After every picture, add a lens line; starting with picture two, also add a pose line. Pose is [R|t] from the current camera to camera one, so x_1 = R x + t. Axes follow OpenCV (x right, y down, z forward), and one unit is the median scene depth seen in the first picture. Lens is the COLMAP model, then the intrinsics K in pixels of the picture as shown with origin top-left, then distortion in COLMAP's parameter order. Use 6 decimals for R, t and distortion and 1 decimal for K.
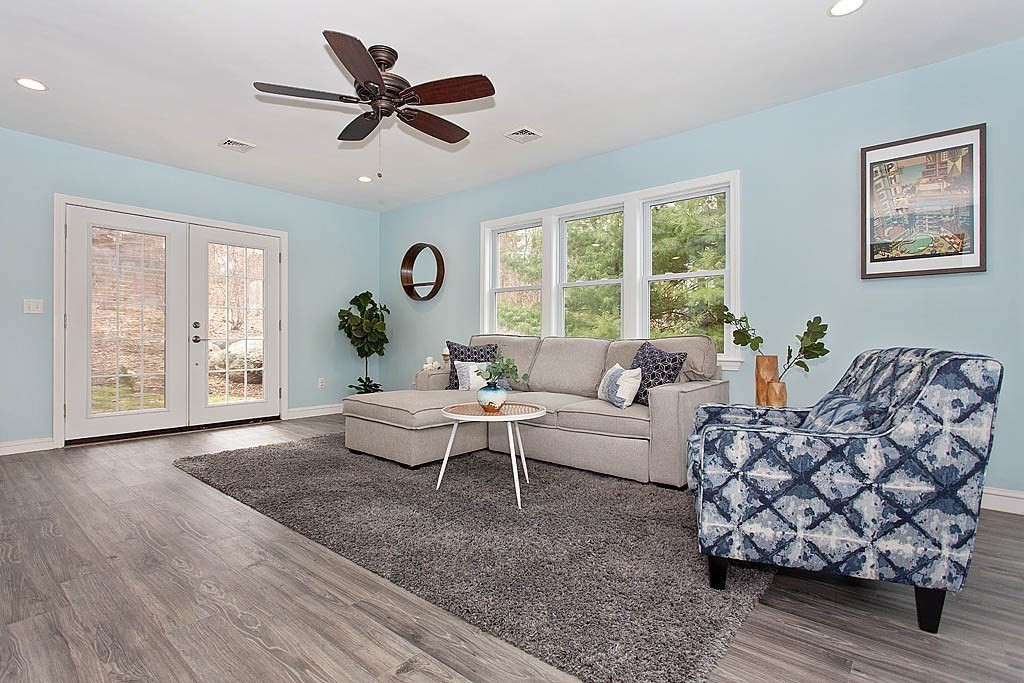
lens RADIAL K [[491.1, 0, 509.3], [0, 491.1, 337.4], [0, 0, 1]] dist [0.001261, 0.000178]
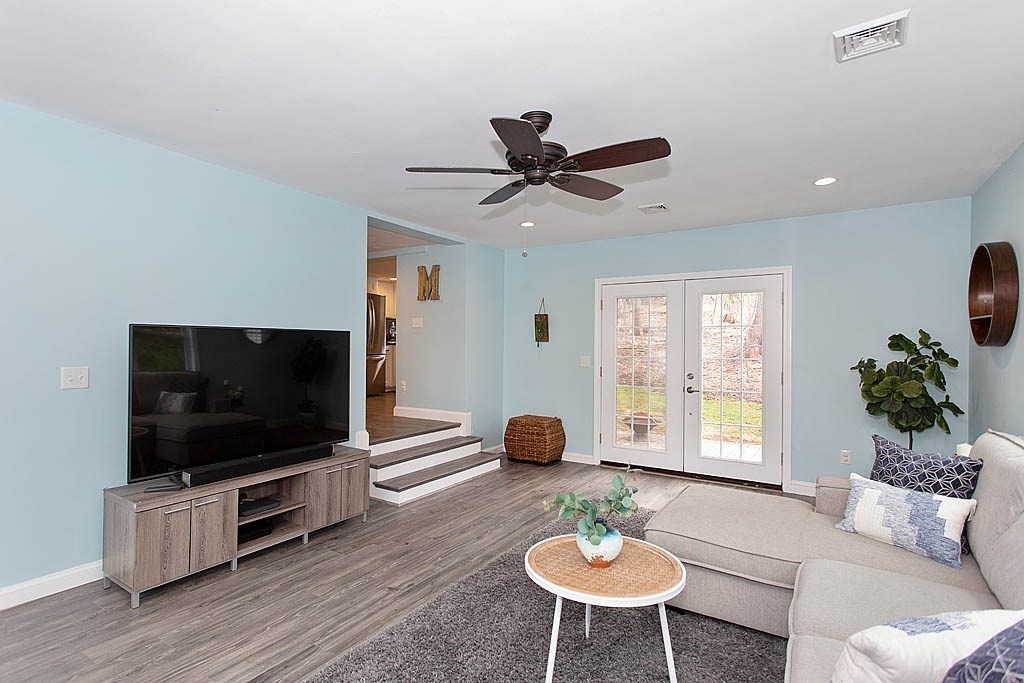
lens RADIAL K [[519.6, 0, 512.0], [0, 519.6, 341.5], [0, 0, 1]] dist [0.029137, 0.000080]
pose [[0.124291, -0.000362, -0.992246, 0.738264], [-0.001750, 0.999998, -0.000584, -0.174010], [0.992244, 0.001809, 0.124291, 0.864844]]
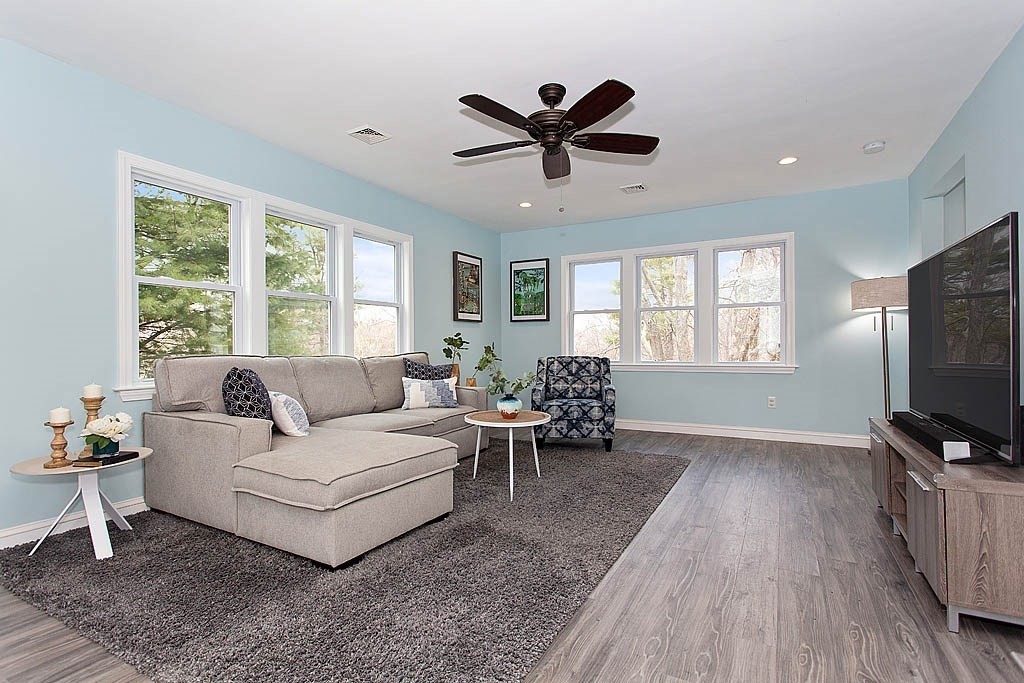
lens RADIAL K [[491.1, 0, 509.3], [0, 491.1, 337.4], [0, 0, 1]] dist [0.001261, 0.000178]
pose [[-0.190592, 0.004429, 0.981659, -1.304608], [0.006632, 0.999973, -0.003224, -0.042248], [-0.981647, 0.005896, -0.190617, 1.320248]]
